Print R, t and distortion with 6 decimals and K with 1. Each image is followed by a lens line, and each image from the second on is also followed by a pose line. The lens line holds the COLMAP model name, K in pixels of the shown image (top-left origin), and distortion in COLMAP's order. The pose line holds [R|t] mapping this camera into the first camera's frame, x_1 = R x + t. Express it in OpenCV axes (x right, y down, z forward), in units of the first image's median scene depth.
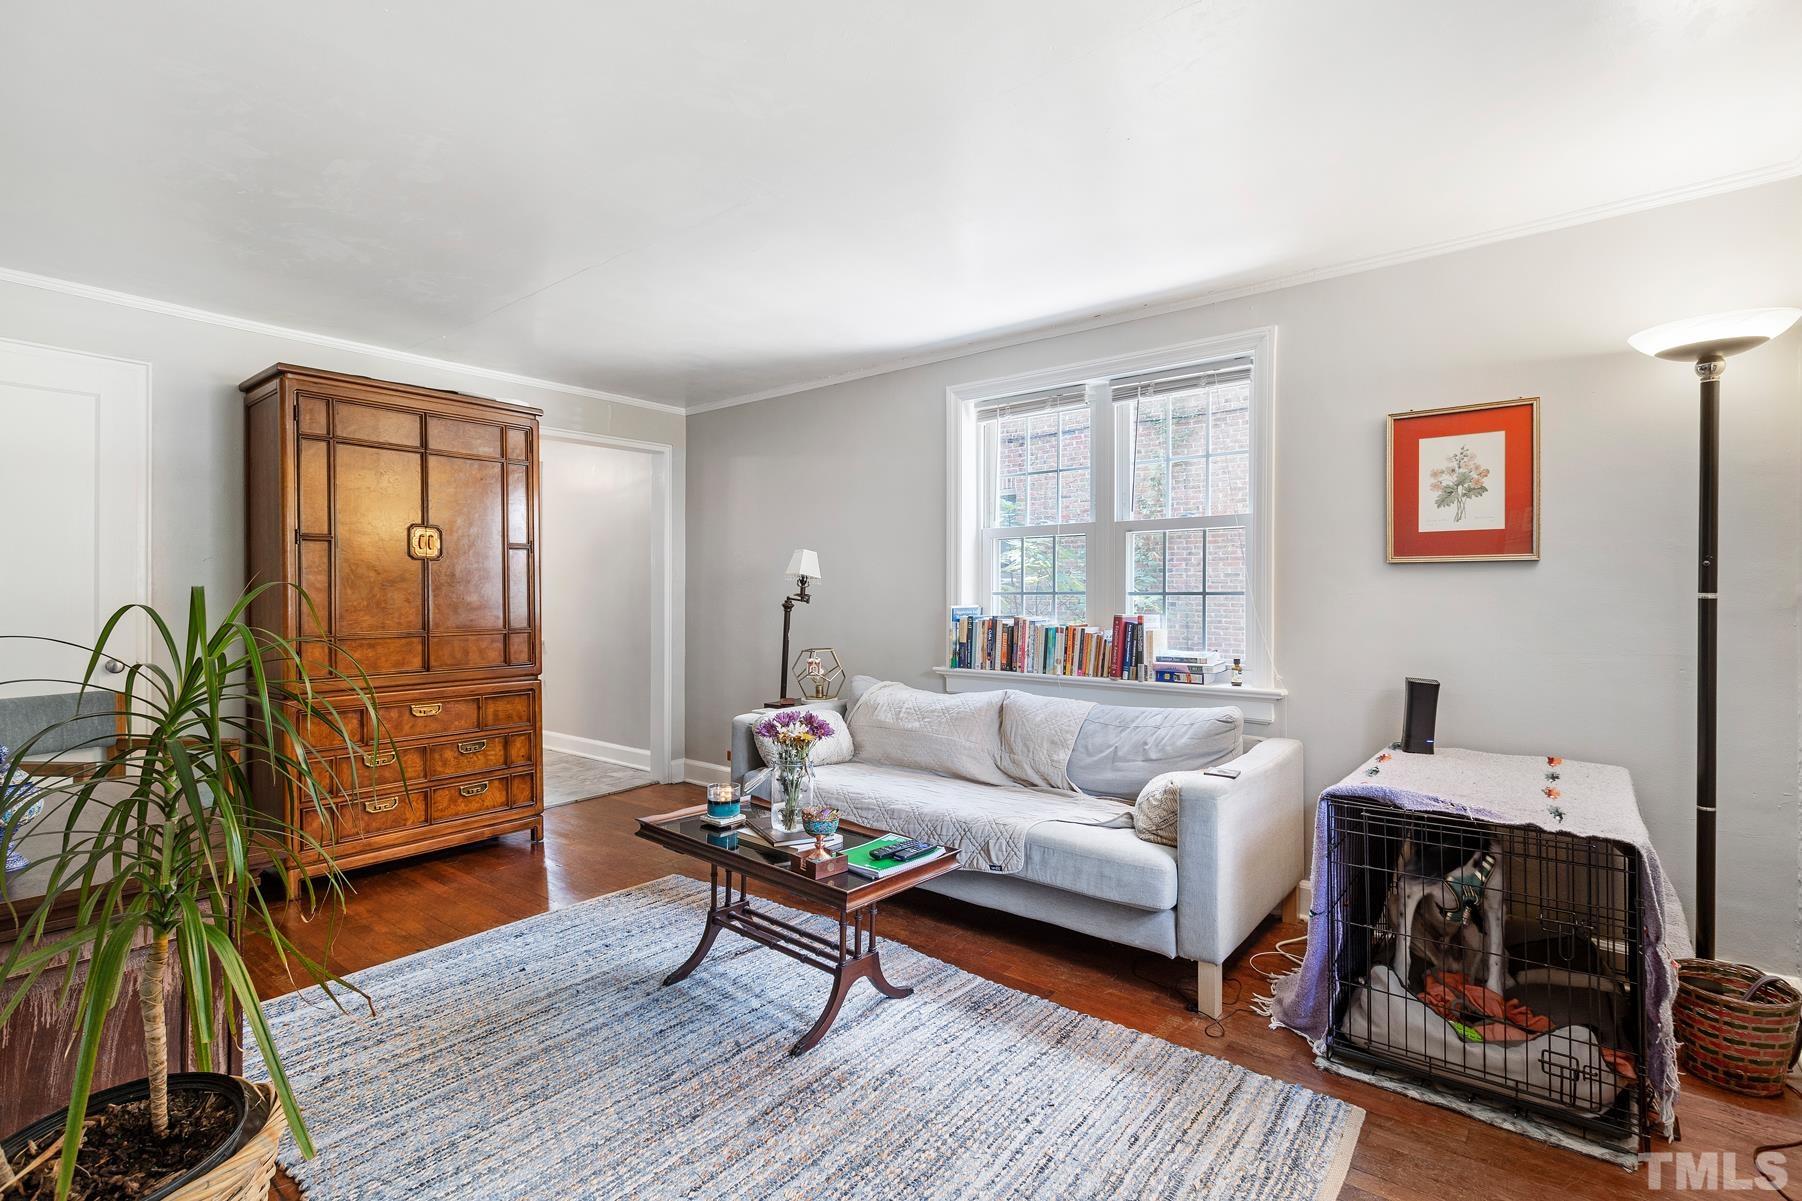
lens RADIAL K [[795.5, 0, 894.5], [0, 795.5, 600.2], [0, 0, 1]] dist [-0.014963, 0.000015]
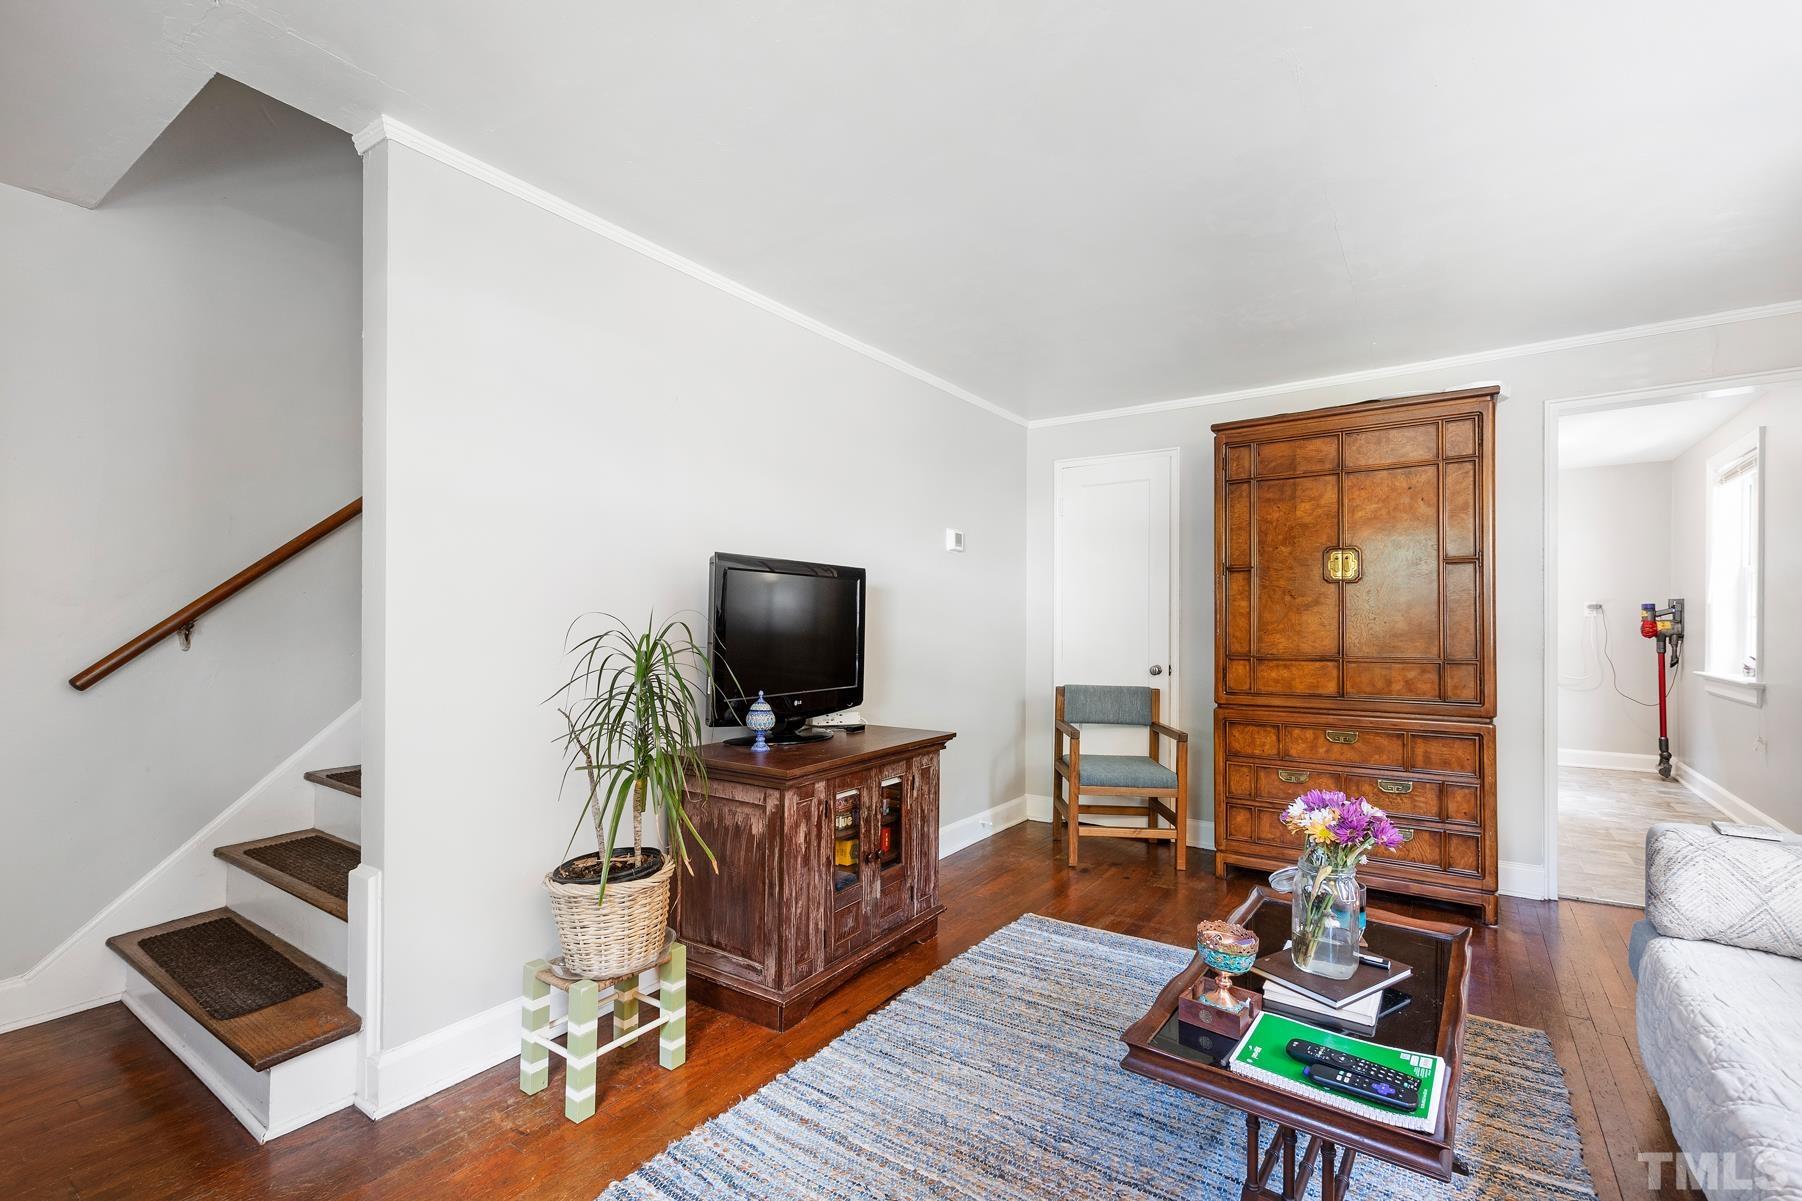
lens RADIAL K [[795.5, 0, 930.8], [0, 795.5, 621.0], [0, 0, 1]] dist [-0.014963, 0.000015]
pose [[0.099341, 0.000593, -0.995053, 0.333768], [-0.007068, 0.999975, -0.000109, -0.000084], [0.995028, 0.007044, 0.099343, 0.408532]]
